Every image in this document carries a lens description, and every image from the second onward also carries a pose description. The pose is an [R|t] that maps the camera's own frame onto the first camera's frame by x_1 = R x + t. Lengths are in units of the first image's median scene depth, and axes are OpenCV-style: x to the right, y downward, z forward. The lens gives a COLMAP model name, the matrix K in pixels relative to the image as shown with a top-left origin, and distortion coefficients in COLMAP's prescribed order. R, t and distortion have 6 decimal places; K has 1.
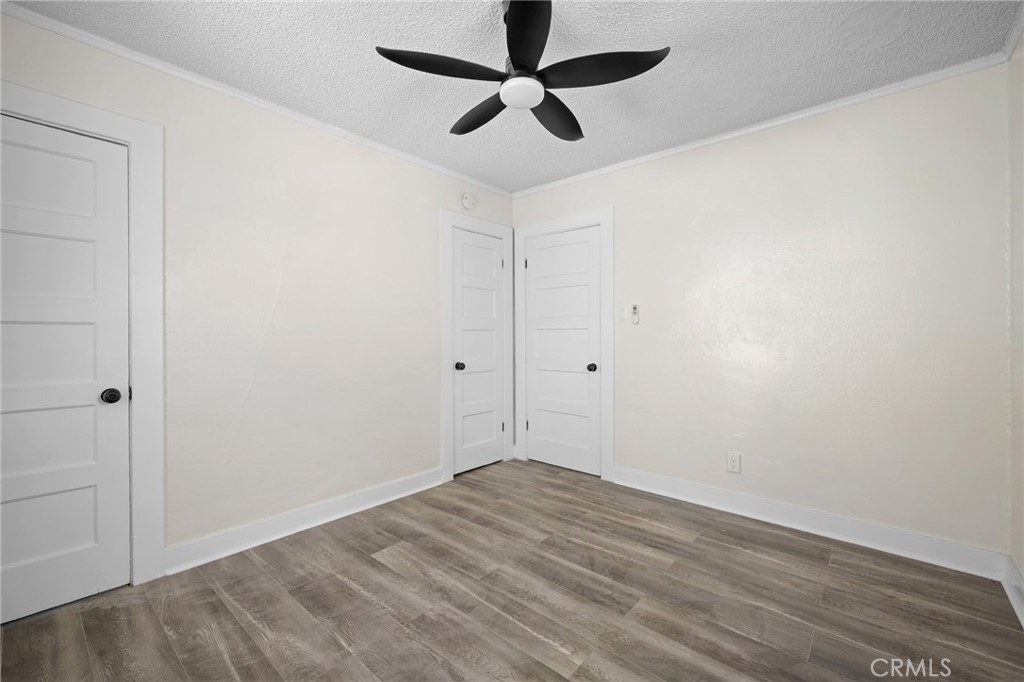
lens RADIAL K [[428.0, 0, 512.0], [0, 428.0, 341.0], [0, 0, 1]] dist [0.000330, 0.000070]
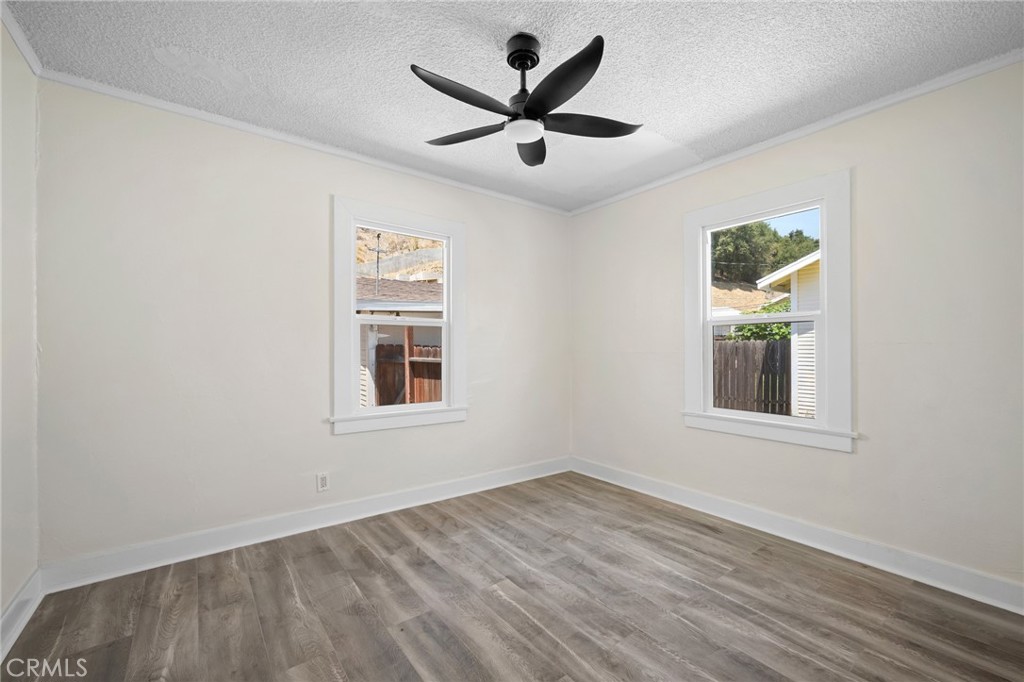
lens RADIAL K [[425.7, 0, 512.0], [0, 425.7, 341.0], [0, 0, 1]] dist [-0.000458, -0.000086]
pose [[-0.977249, 0.001519, 0.212091, -0.166076], [0.001650, 0.999999, 0.000439, -0.039048], [-0.212090, 0.000779, -0.977250, 2.010926]]
